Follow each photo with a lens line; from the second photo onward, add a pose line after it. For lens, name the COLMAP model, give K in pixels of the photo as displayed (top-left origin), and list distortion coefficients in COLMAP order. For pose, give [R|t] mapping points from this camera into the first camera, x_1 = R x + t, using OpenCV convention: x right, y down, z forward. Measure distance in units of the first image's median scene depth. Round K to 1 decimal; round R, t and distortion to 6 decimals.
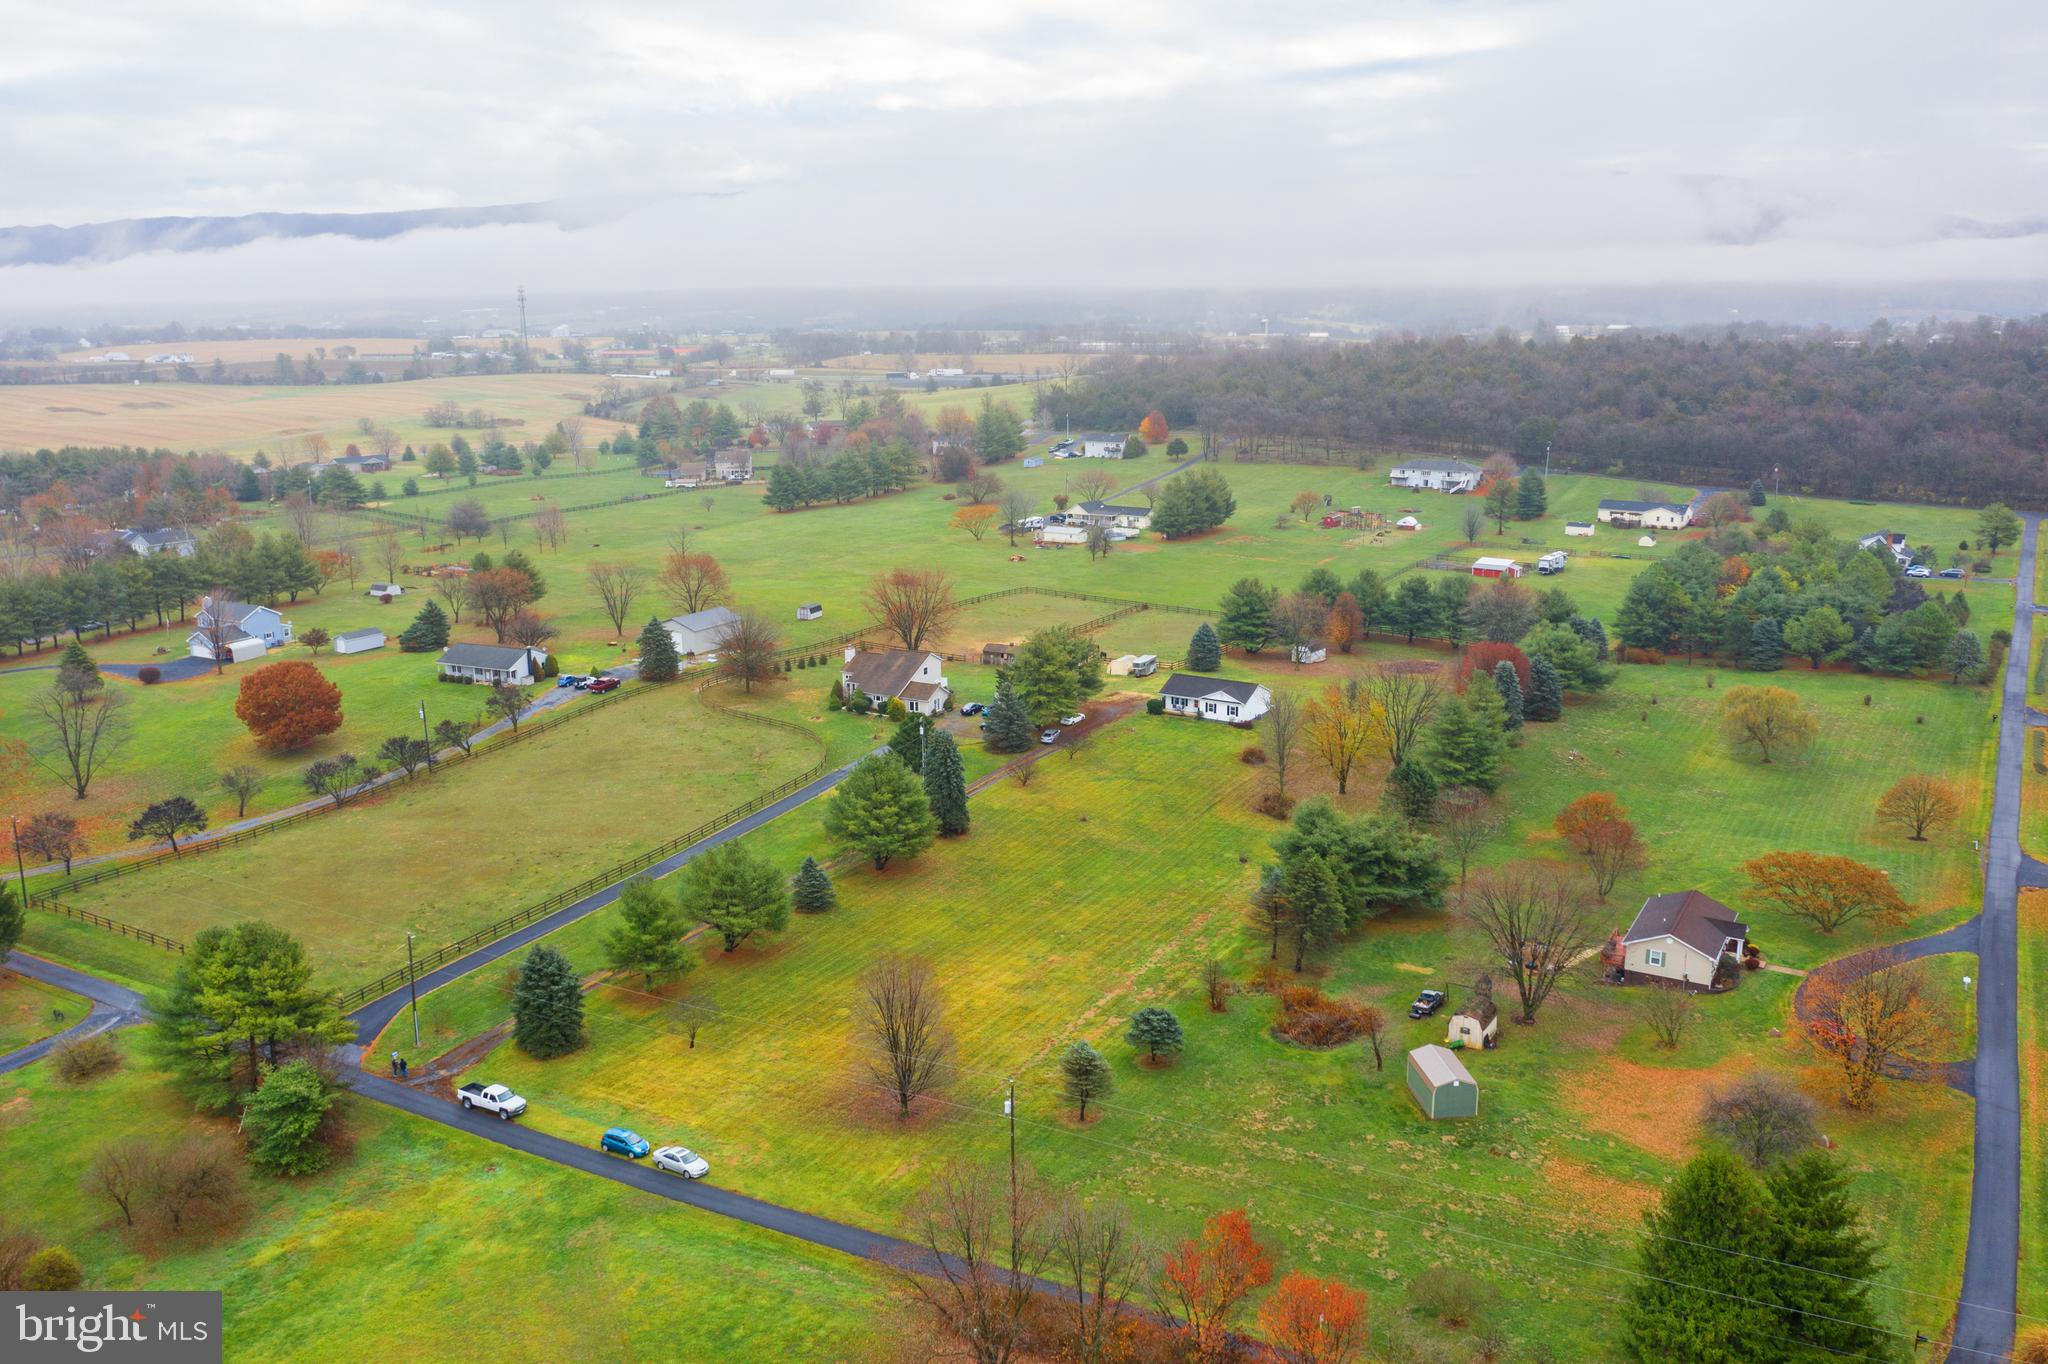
lens RADIAL K [[1632.2, 0, 1024.0], [0, 1632.2, 682.0], [0, 0, 1]] dist [-0.014950, -0.002573]
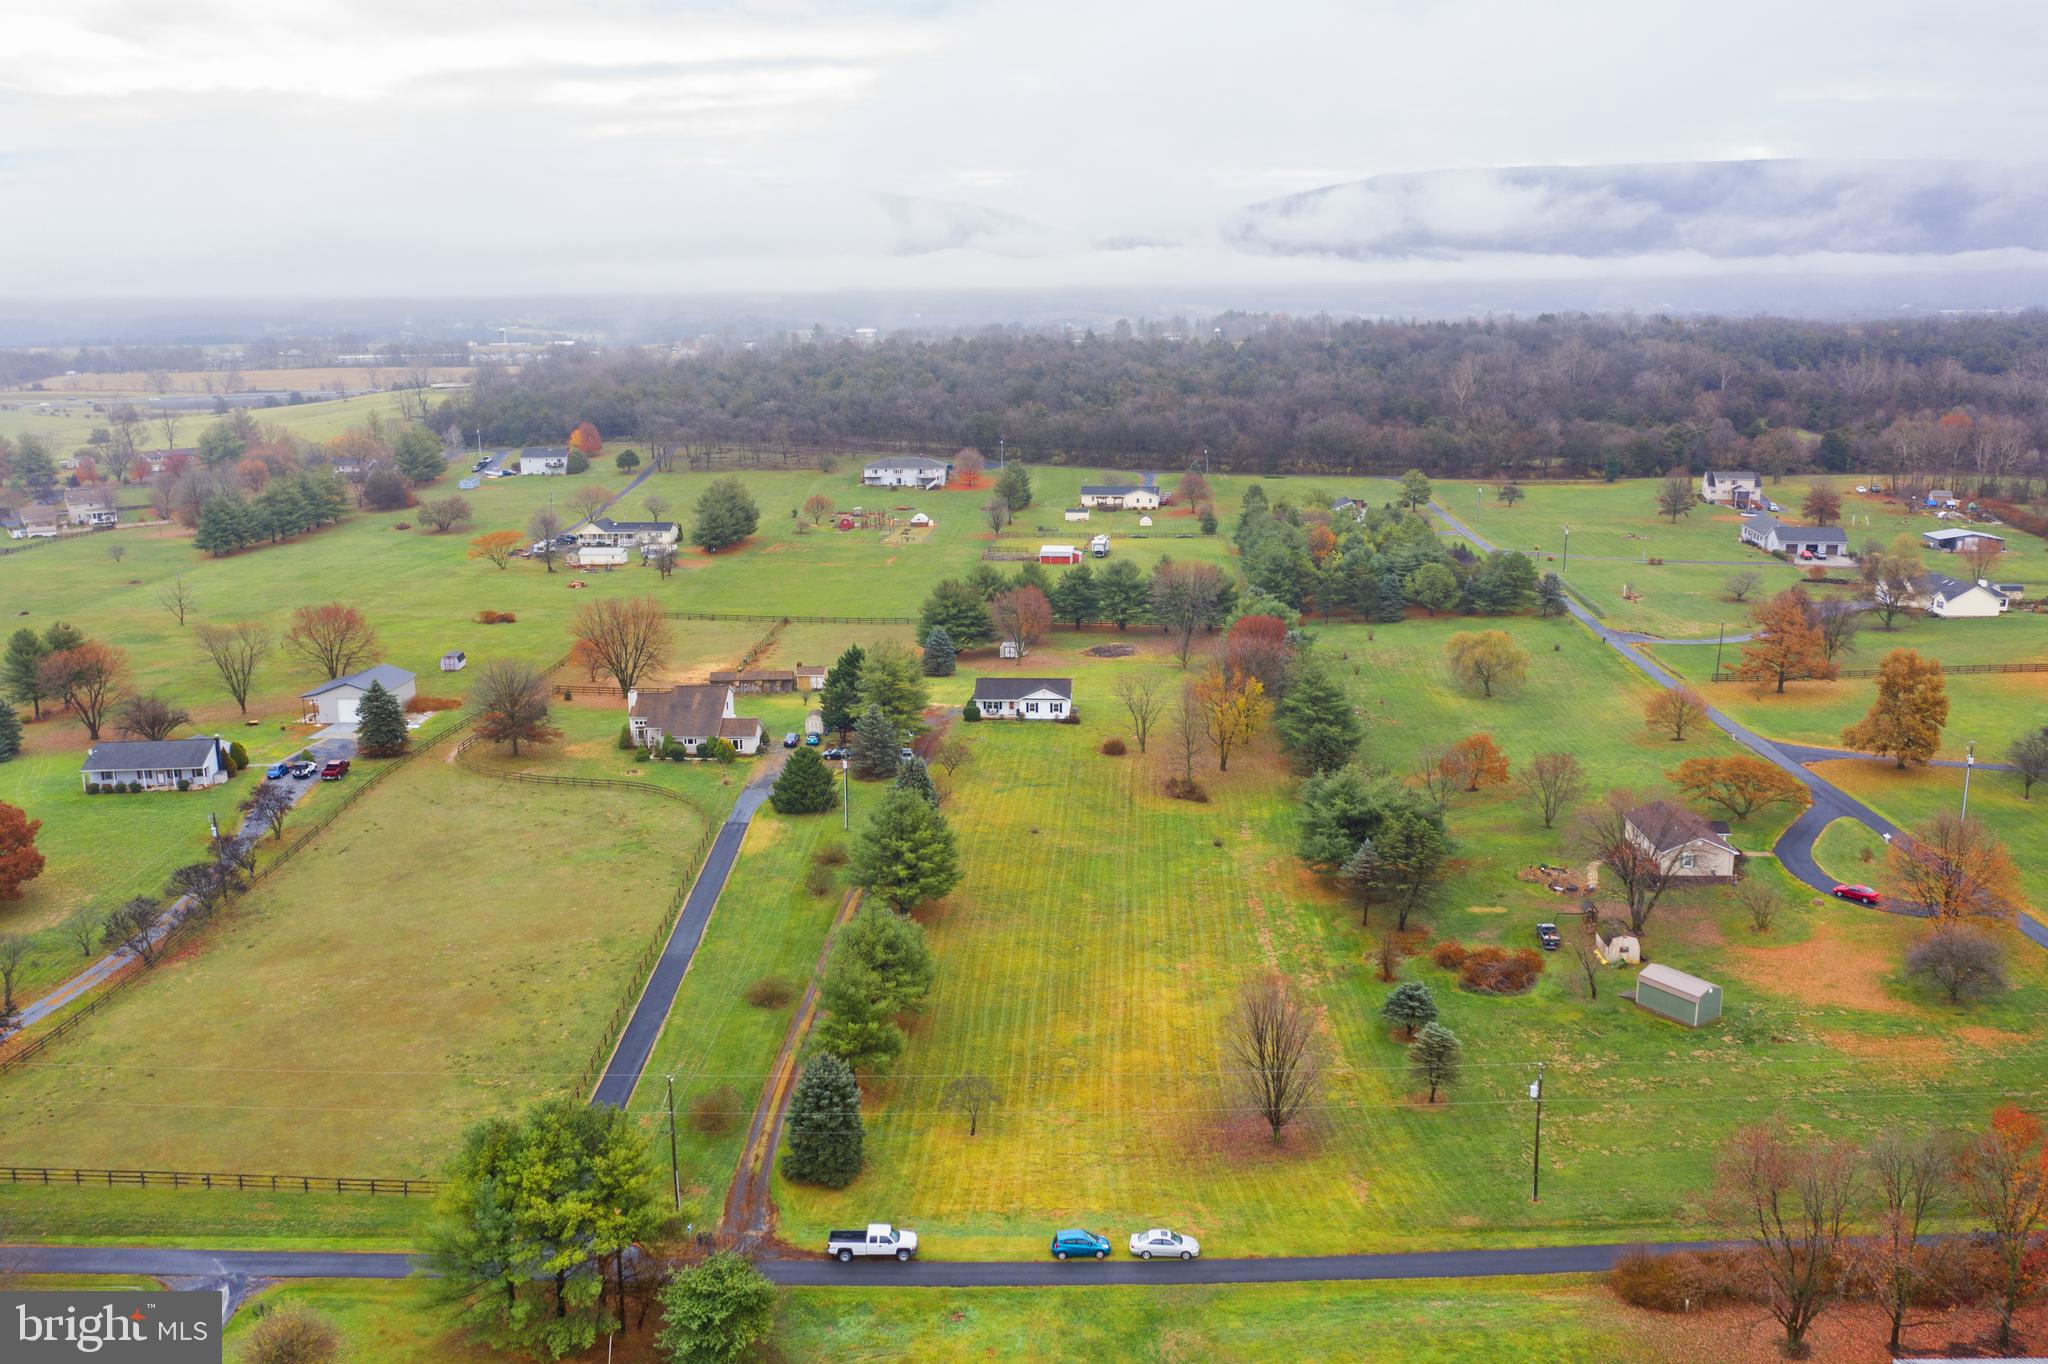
lens RADIAL K [[1632.2, 0, 1024.0], [0, 1632.2, 682.0], [0, 0, 1]] dist [-0.014950, -0.002573]
pose [[0.879634, -0.110492, 0.462640, -0.318545], [0.112746, 0.993360, 0.022876, -0.020990], [-0.462096, 0.032038, 0.886251, 0.110273]]
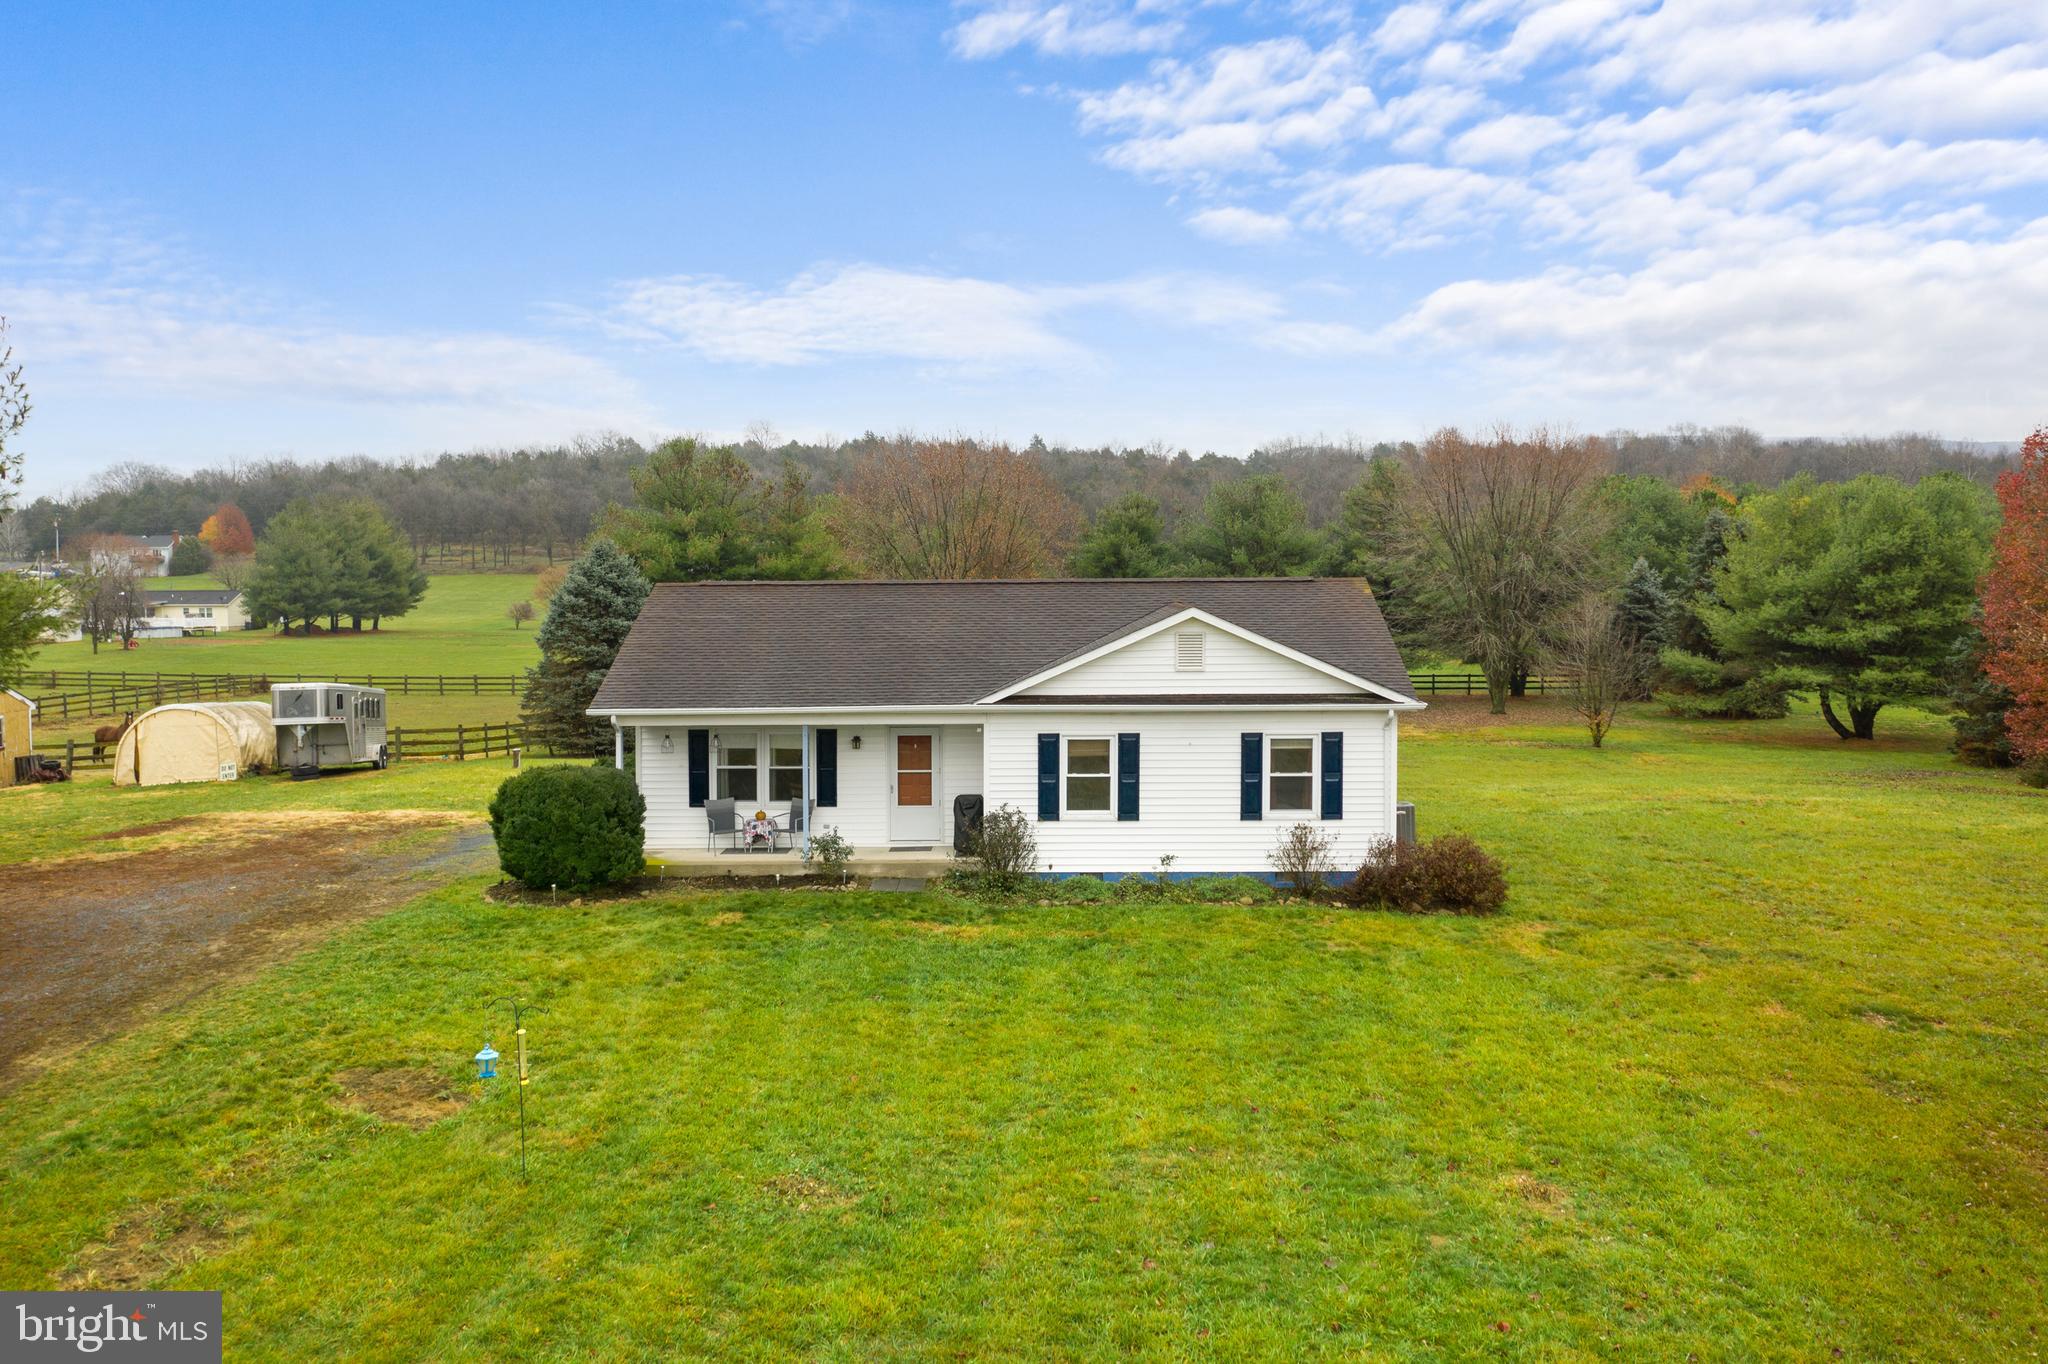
lens RADIAL K [[1632.2, 0, 1024.0], [0, 1632.2, 682.0], [0, 0, 1]] dist [-0.014950, -0.002573]
pose [[0.854597, -0.028590, 0.518505, 0.045709], [0.119674, 0.982450, -0.143074, 0.023152], [-0.505315, 0.184322, 0.843020, 0.825426]]
